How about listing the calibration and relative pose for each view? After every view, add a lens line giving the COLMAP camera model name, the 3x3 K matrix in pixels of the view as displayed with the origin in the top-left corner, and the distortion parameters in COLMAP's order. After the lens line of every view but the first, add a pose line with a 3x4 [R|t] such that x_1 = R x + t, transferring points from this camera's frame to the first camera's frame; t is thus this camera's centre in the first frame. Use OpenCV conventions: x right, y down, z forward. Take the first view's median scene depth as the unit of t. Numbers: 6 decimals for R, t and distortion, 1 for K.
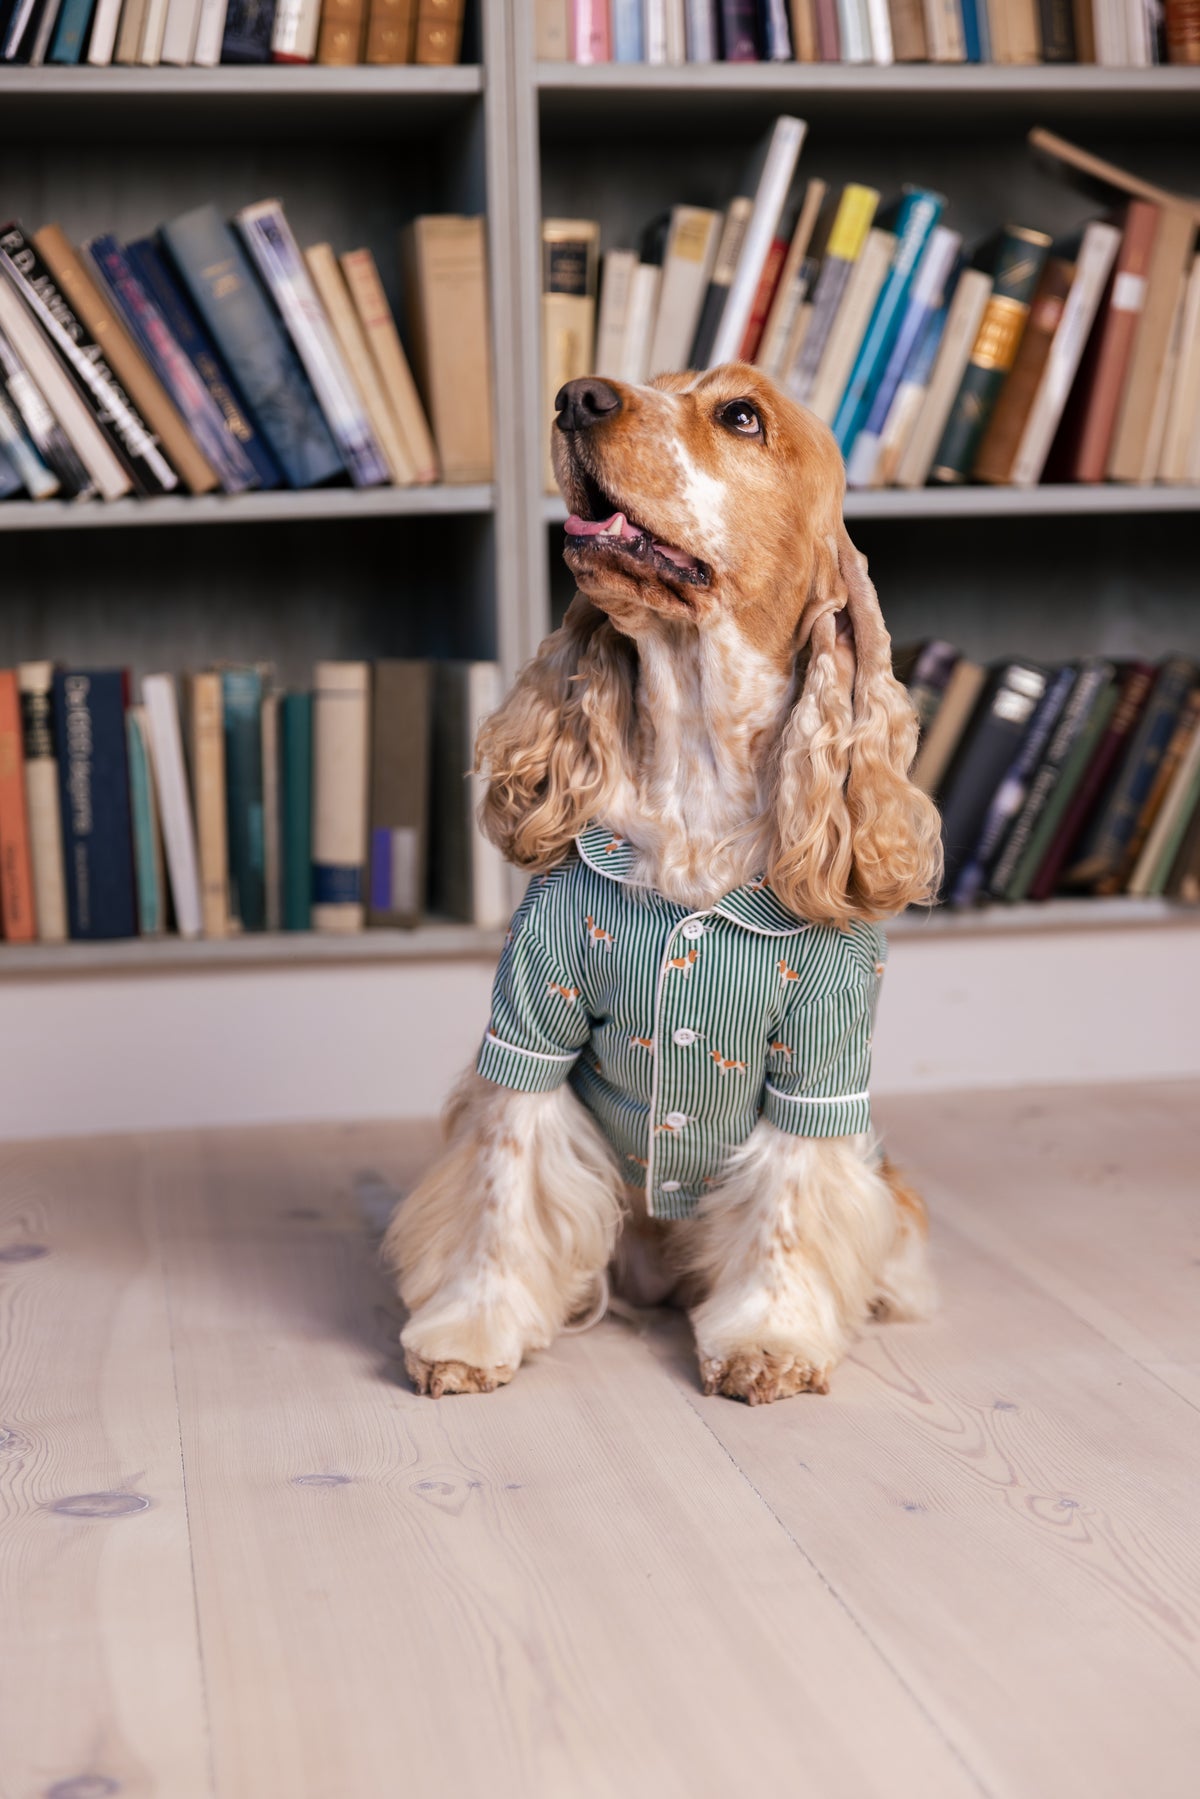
lens RADIAL K [[3269.7, 0, 642.5], [0, 3269.7, 914.4], [0, 0, 1]] dist [0.016759, 0.000000]
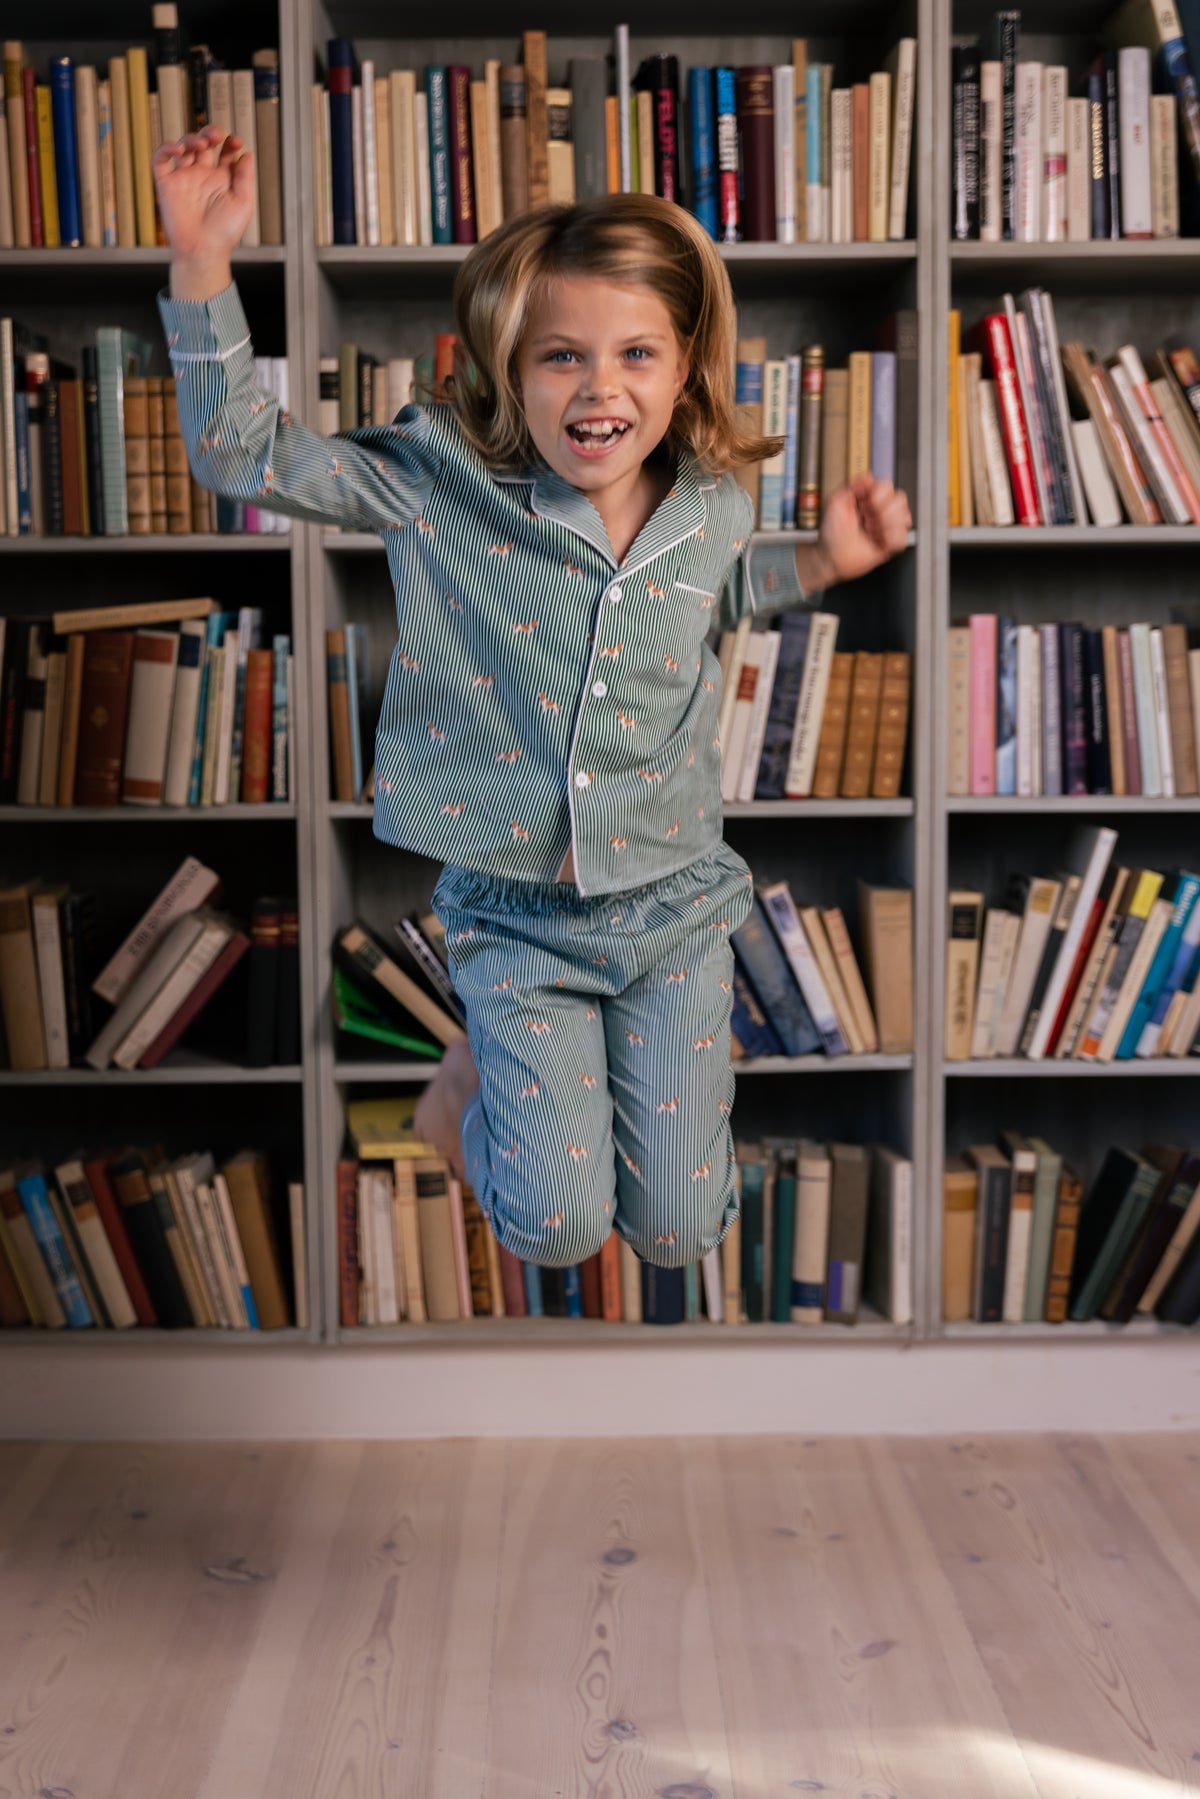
lens RADIAL K [[2583.9, 0, 588.9], [0, 2583.9, 888.0], [0, 0, 1]] dist [0.007031, 0.000000]
pose [[0.986937, 0.031144, -0.158067, -0.004270], [-0.032458, 0.999457, -0.005739, -0.199408], [0.157803, 0.010795, 0.987412, -0.281129]]
